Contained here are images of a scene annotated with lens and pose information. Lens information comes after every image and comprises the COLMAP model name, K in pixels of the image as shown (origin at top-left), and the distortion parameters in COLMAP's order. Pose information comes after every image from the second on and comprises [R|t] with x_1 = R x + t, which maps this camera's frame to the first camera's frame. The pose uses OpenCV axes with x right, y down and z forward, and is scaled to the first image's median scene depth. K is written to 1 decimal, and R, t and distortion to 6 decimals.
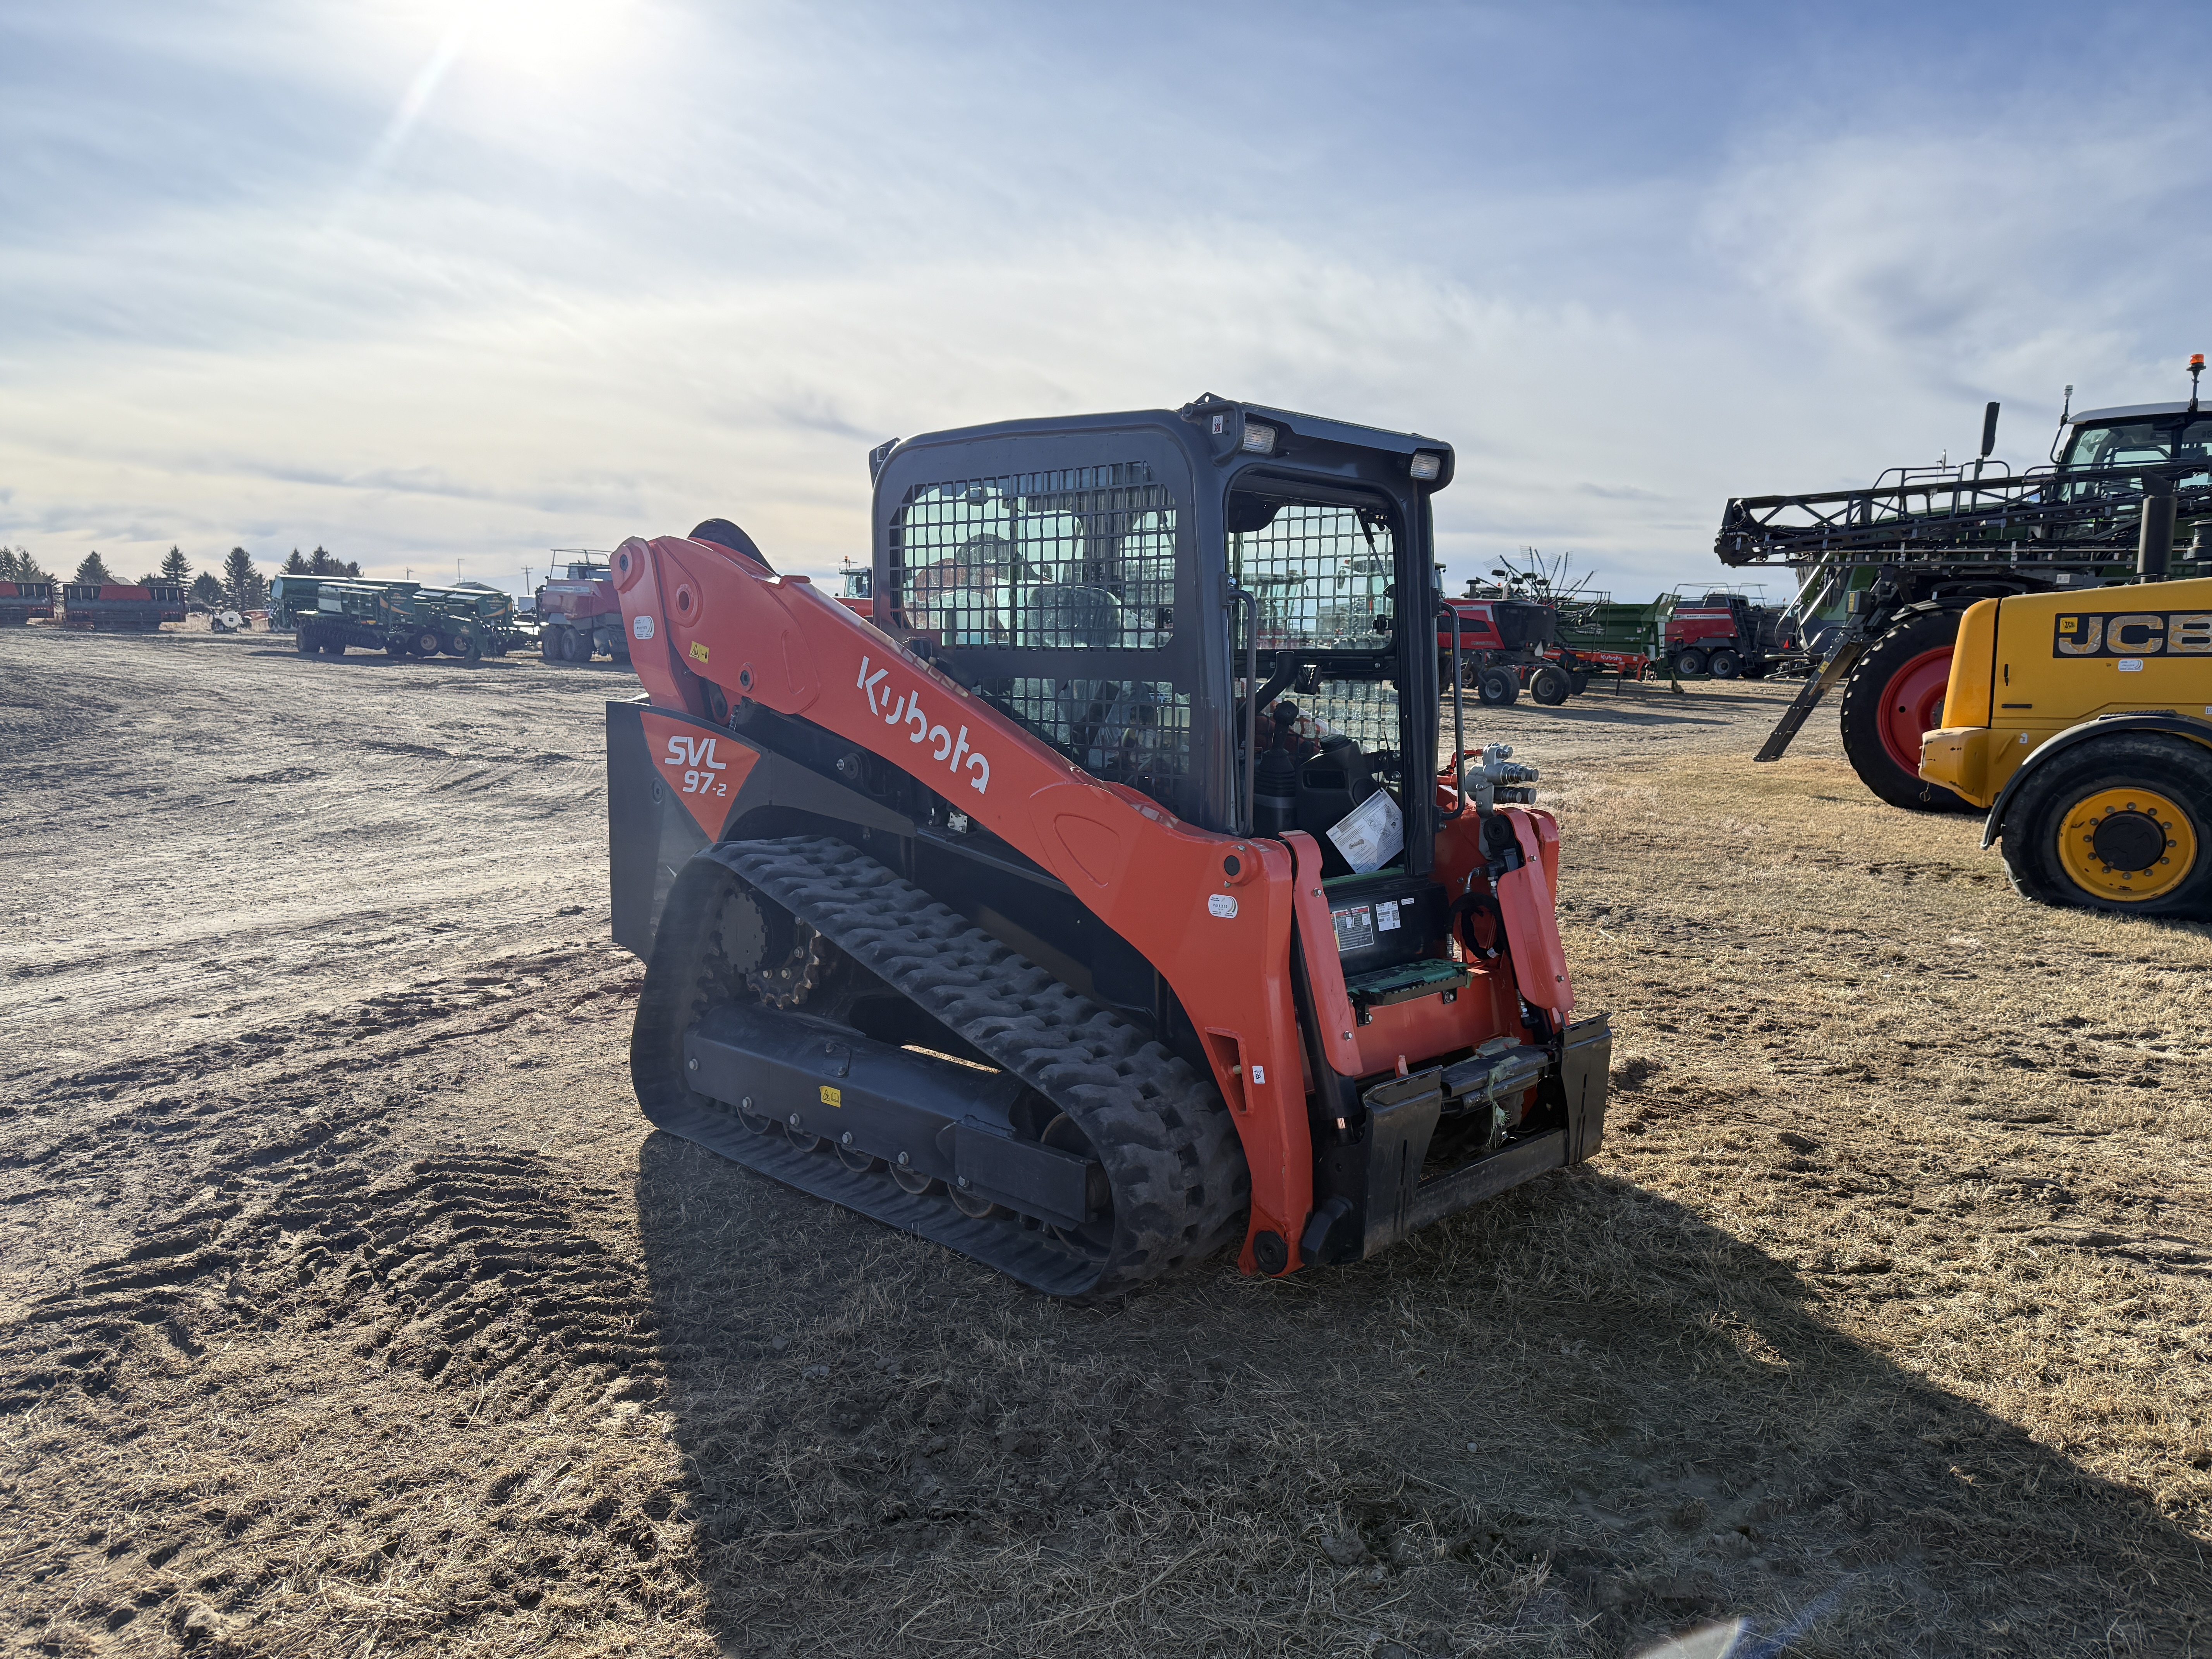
lens RADIAL K [[1559.5, 0, 1097.8], [0, 1559.5, 841.8], [0, 0, 1]] dist [0.011721, 0.000811]
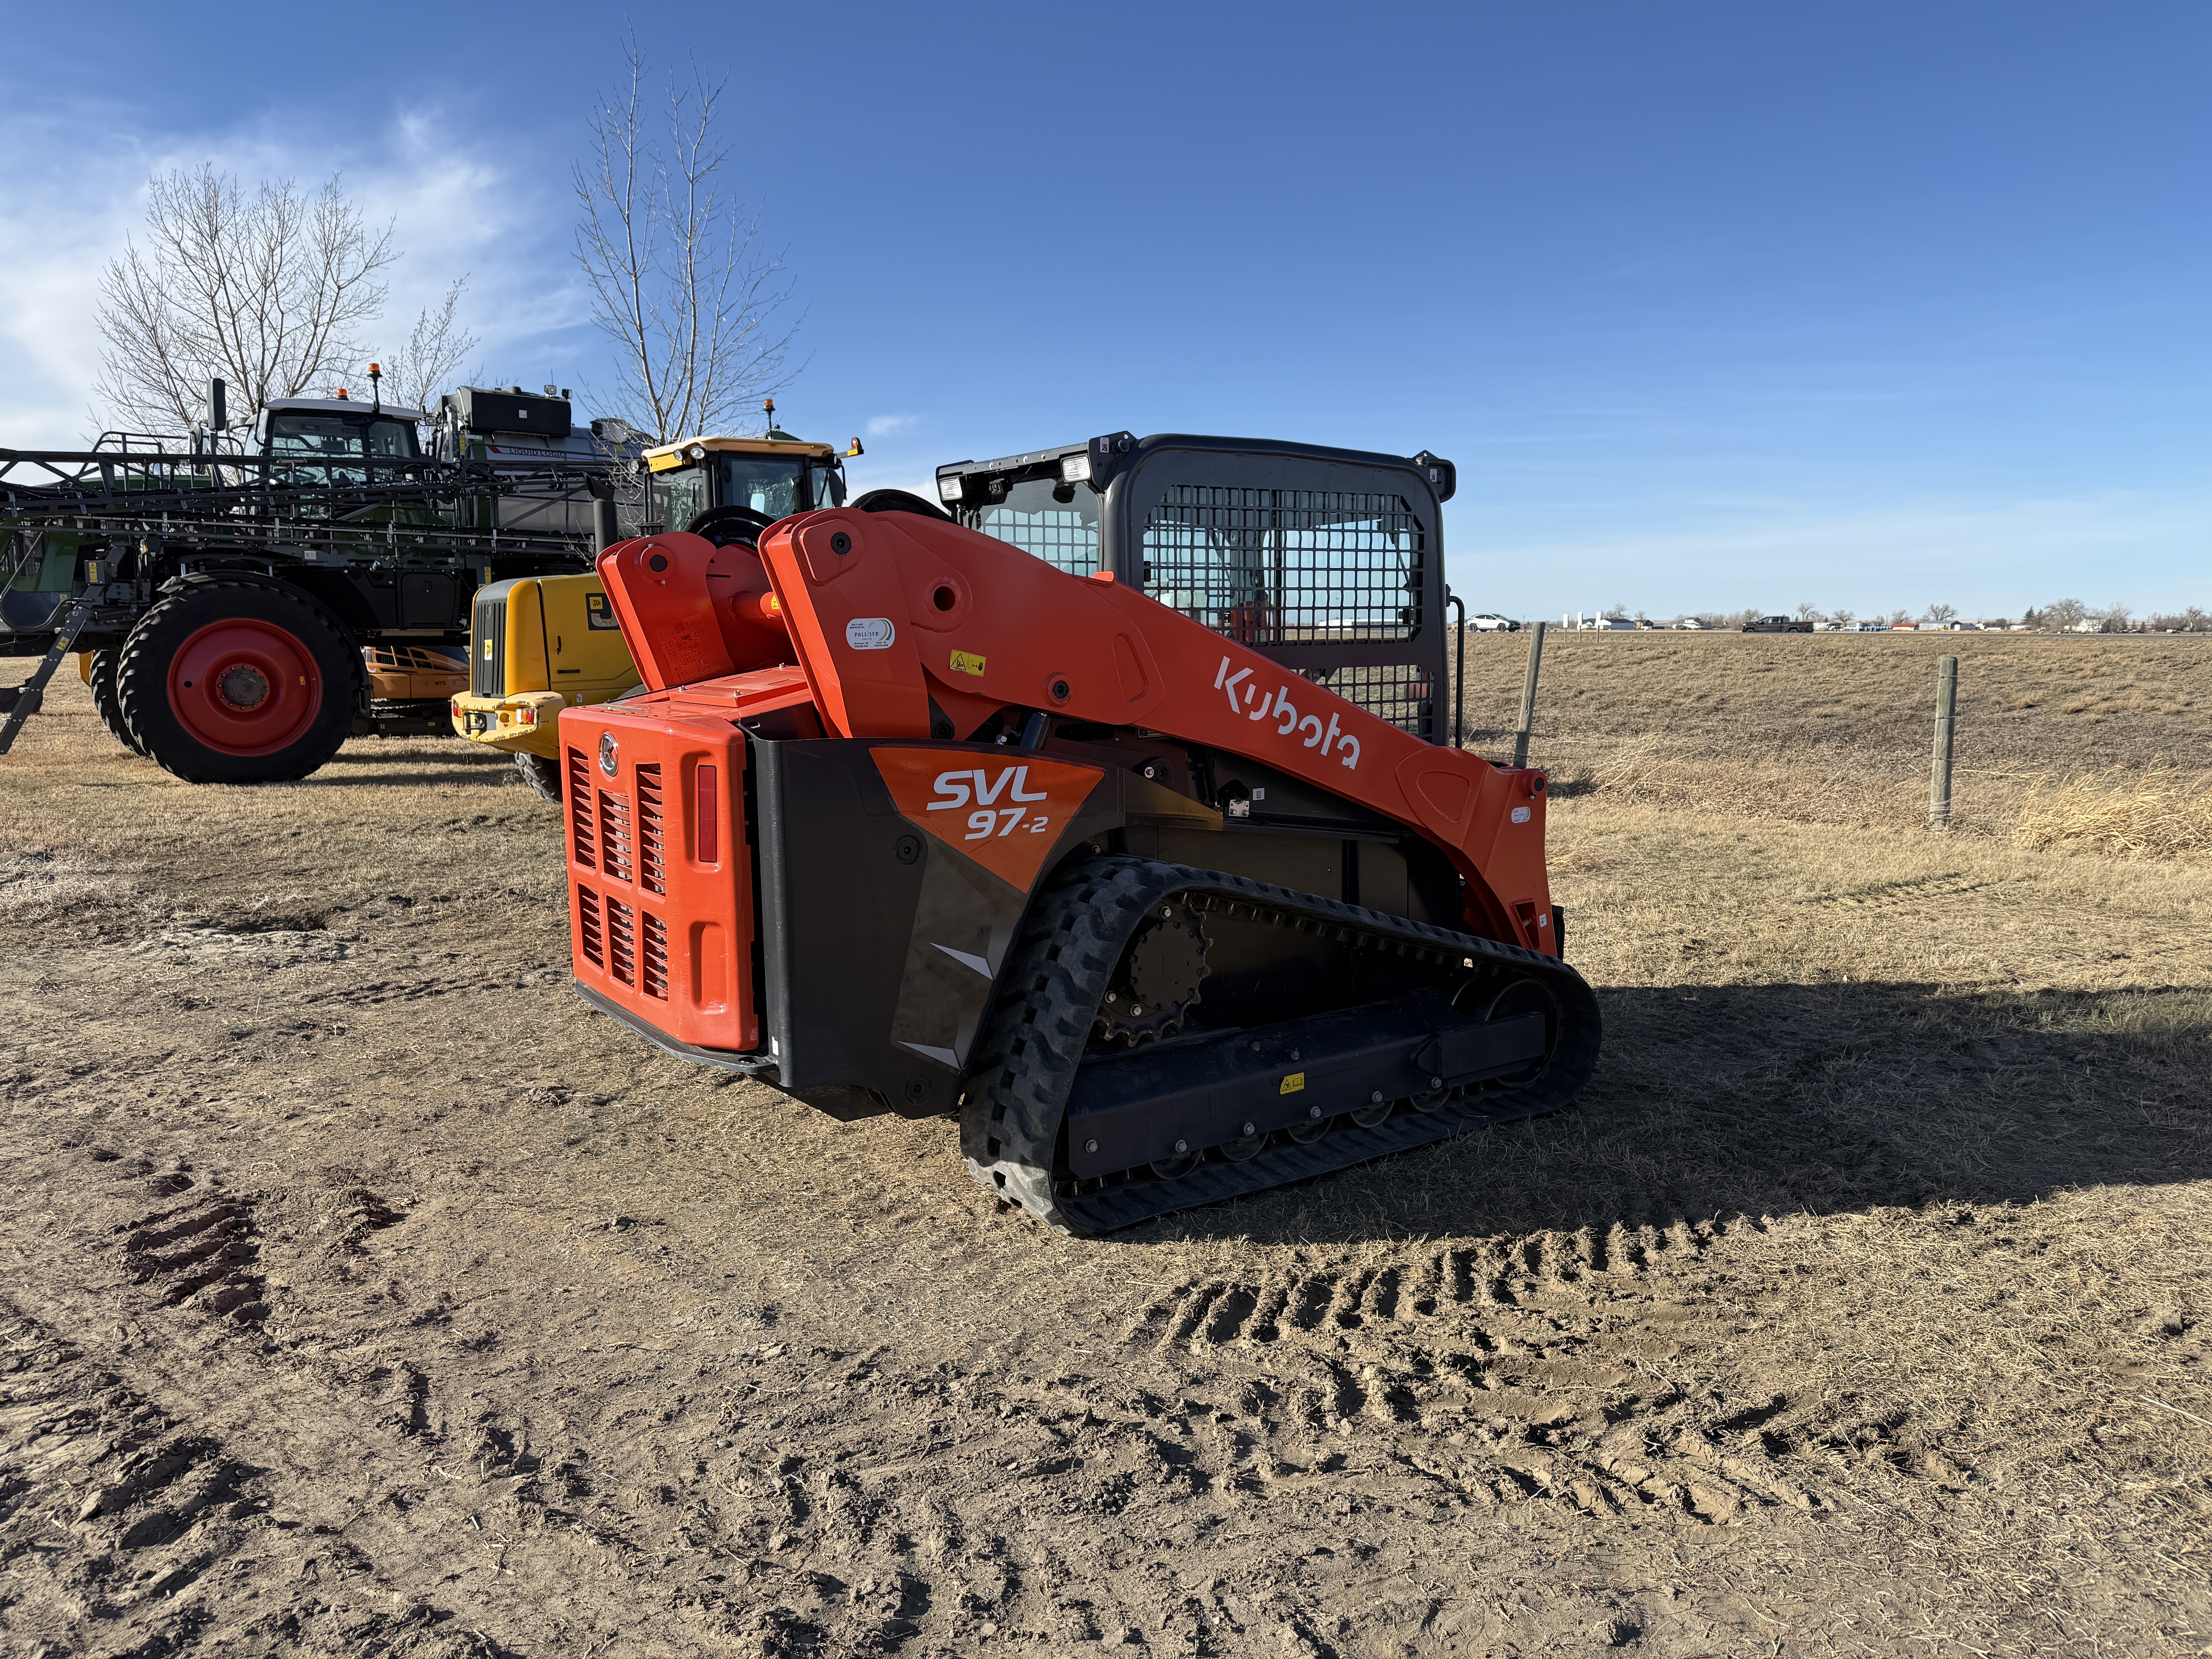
lens RADIAL K [[1559.5, 0, 1103.7], [0, 1559.5, 819.4], [0, 0, 1]] dist [0.011721, 0.000811]
pose [[0.199693, -0.139688, 0.969851, -1.154477], [0.130324, 0.984779, 0.115005, -0.141204], [-0.971153, 0.103429, 0.214858, 0.870295]]
